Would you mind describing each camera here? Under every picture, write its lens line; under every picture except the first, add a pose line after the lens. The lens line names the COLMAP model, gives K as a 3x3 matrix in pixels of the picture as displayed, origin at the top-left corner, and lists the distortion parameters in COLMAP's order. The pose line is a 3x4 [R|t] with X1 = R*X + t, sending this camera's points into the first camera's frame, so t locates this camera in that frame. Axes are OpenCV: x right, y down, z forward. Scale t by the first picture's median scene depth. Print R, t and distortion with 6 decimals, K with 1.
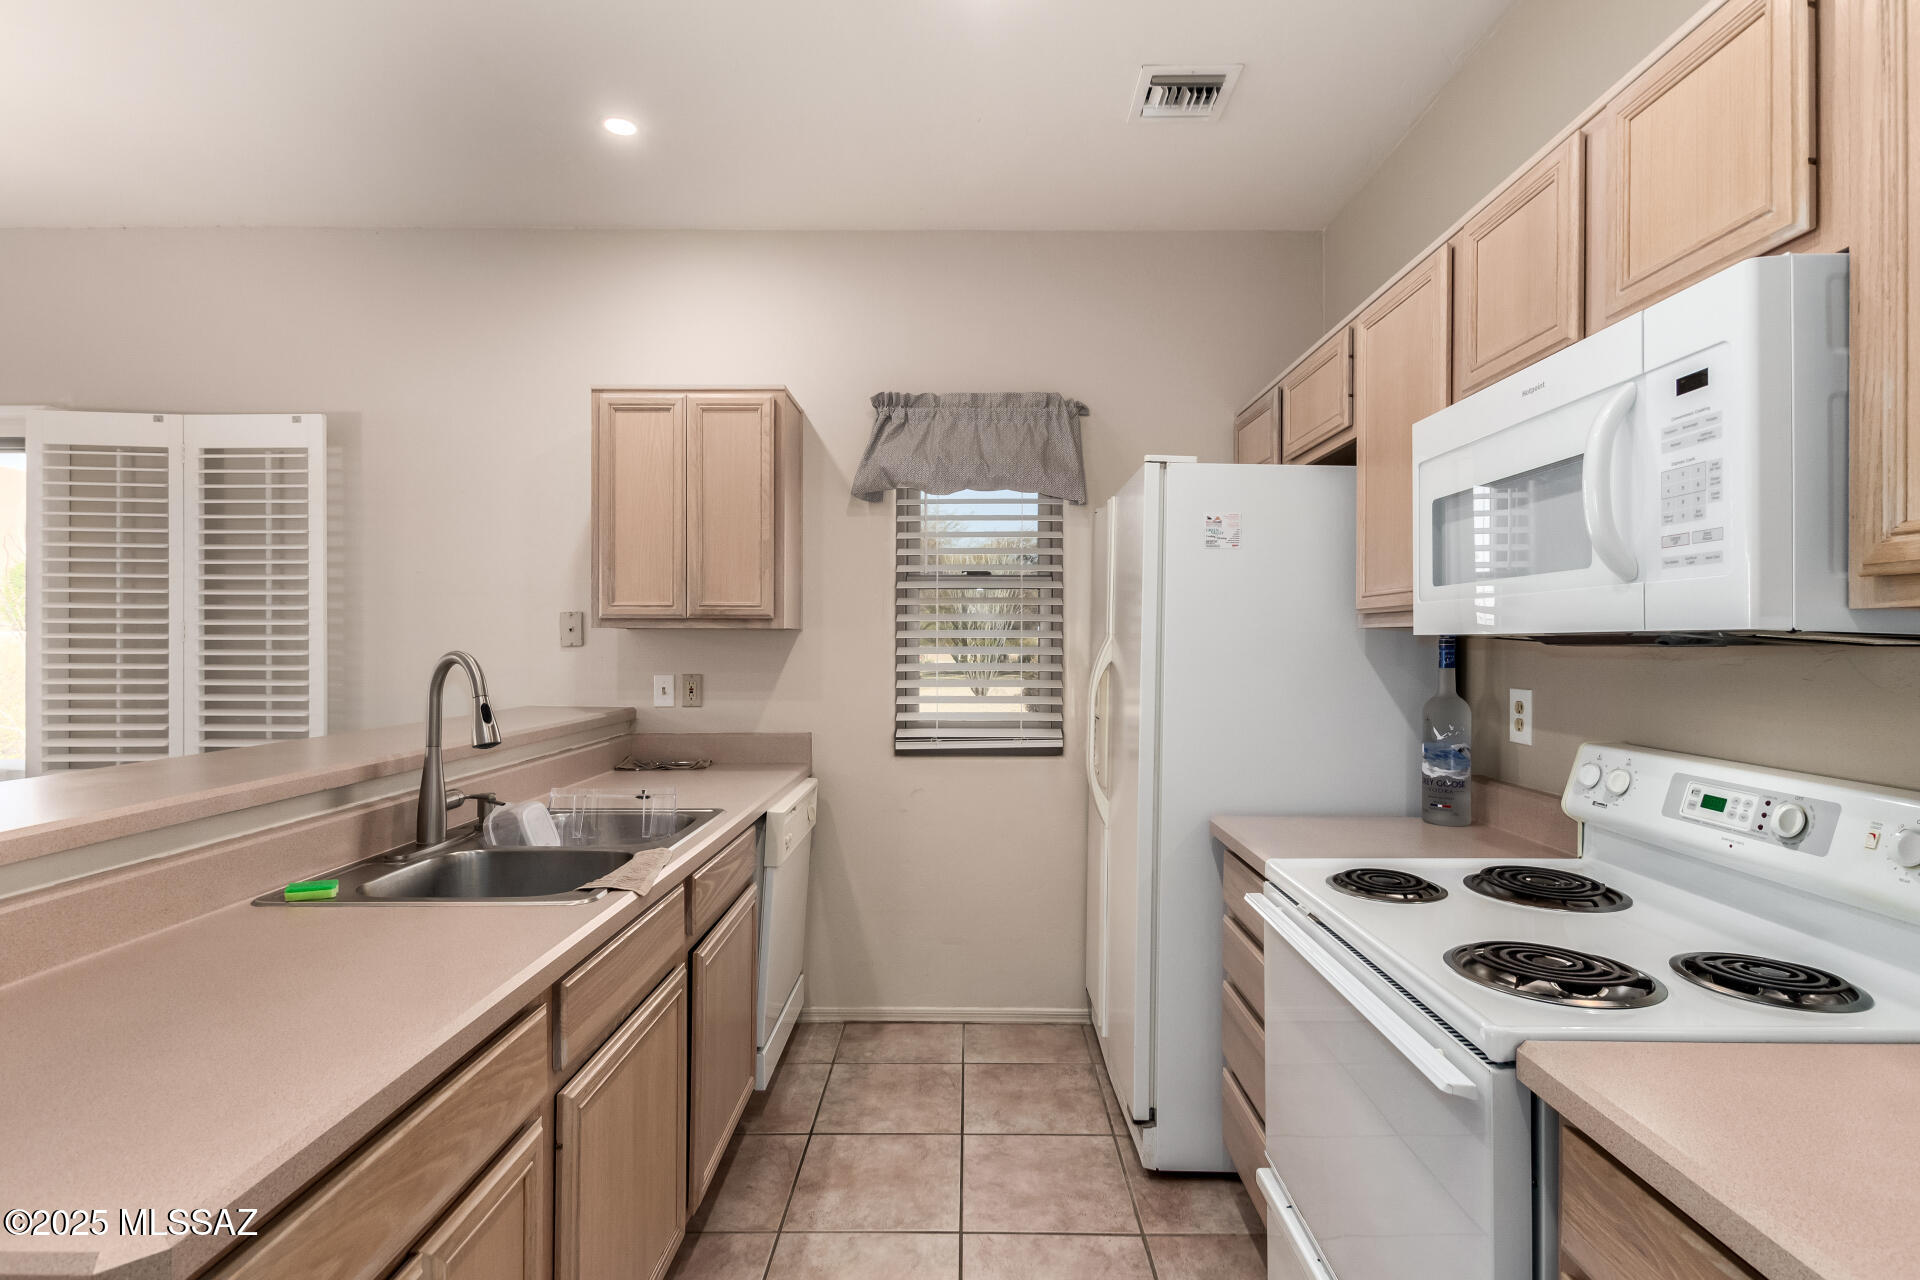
lens RADIAL K [[918.1, 0, 964.6], [0, 918.1, 640.0], [0, 0, 1]] dist [0.010037, -0.003676]
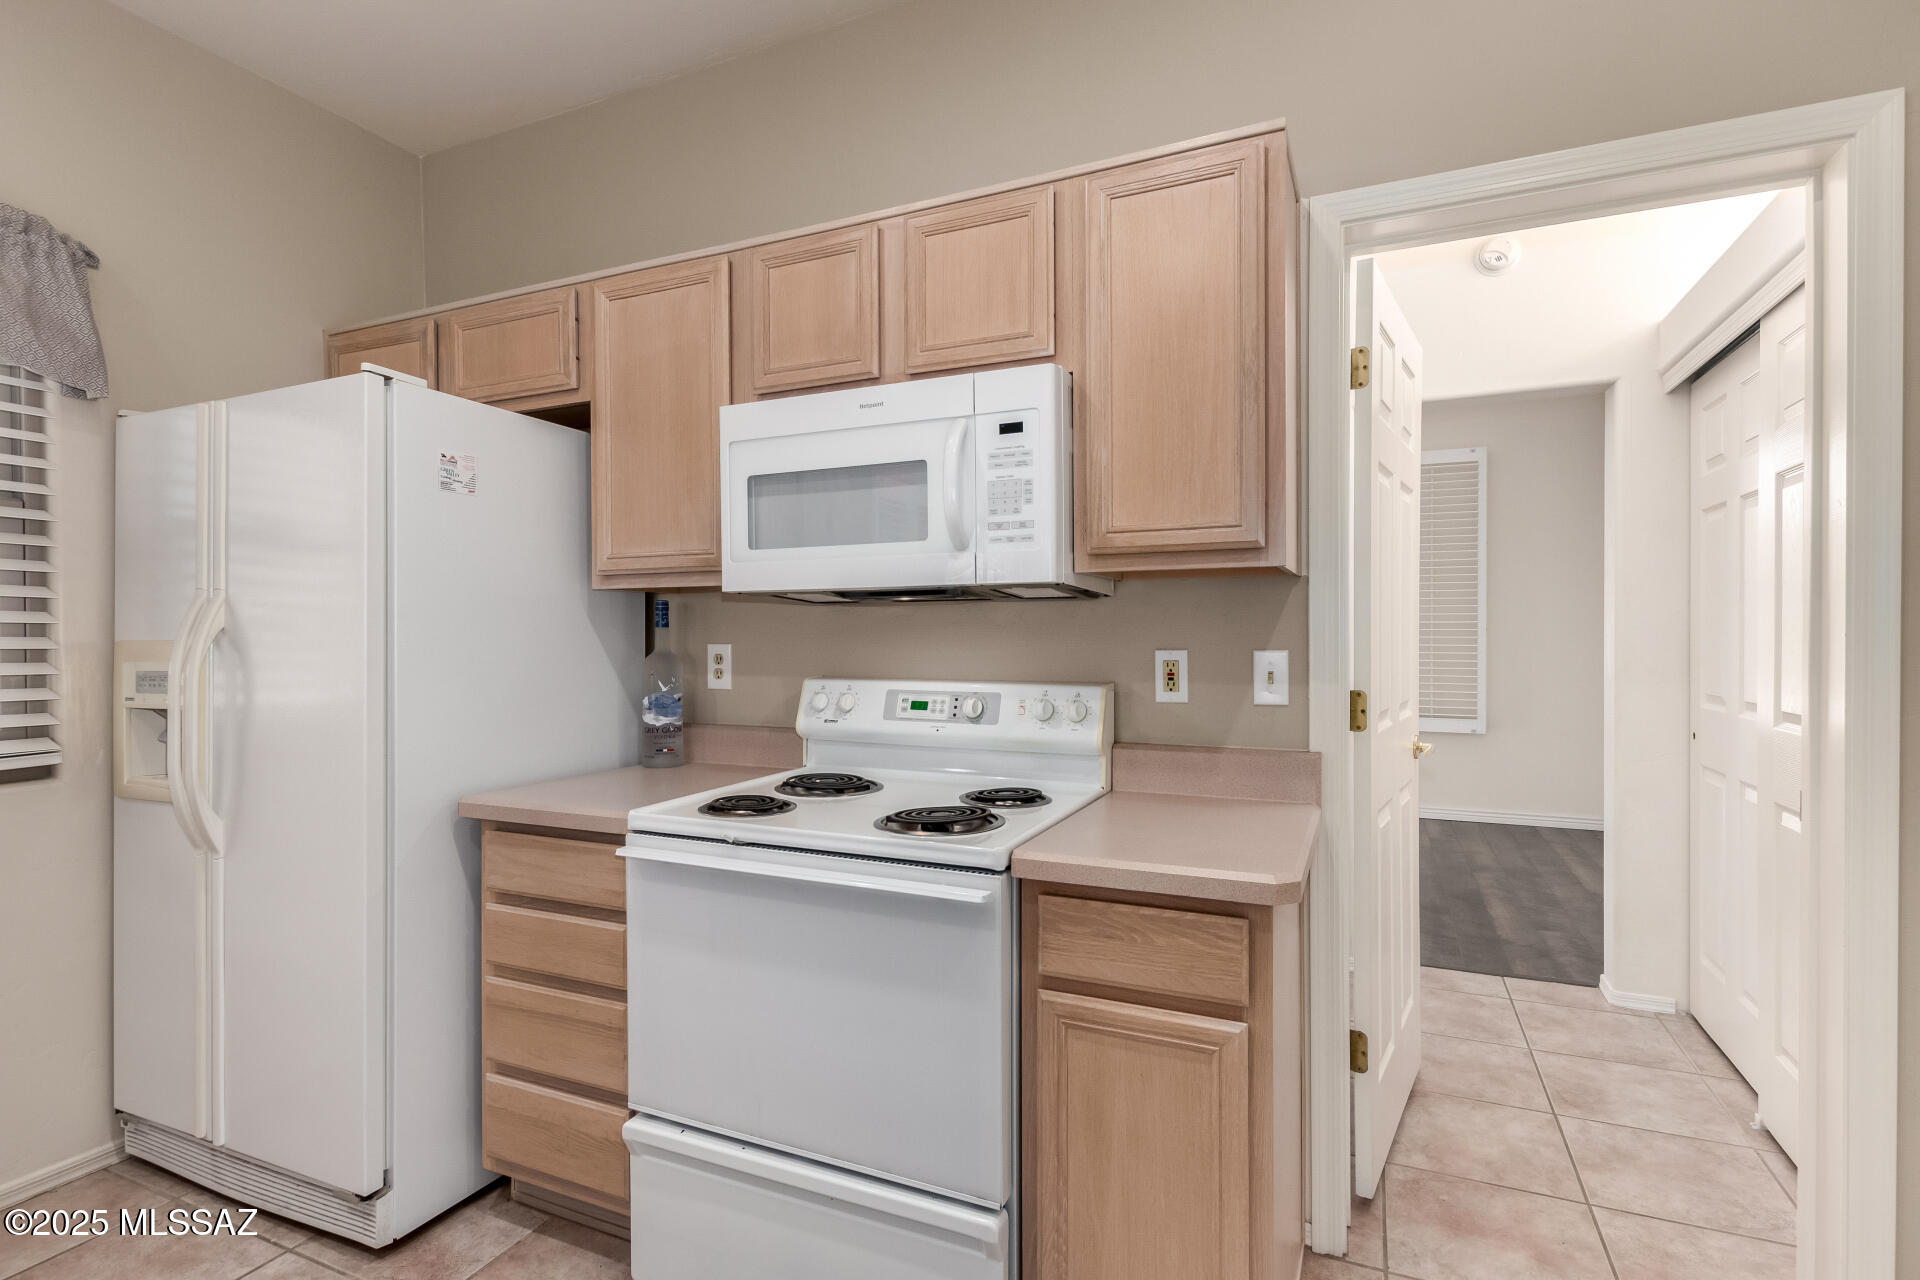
lens RADIAL K [[918.1, 0, 966.8], [0, 918.1, 640.3], [0, 0, 1]] dist [0.010037, -0.003676]
pose [[0.400097, -0.010080, 0.916417, -0.262043], [0.003534, 0.999949, 0.009456, 0.027389], [-0.916466, -0.000545, 0.400112, 0.159941]]
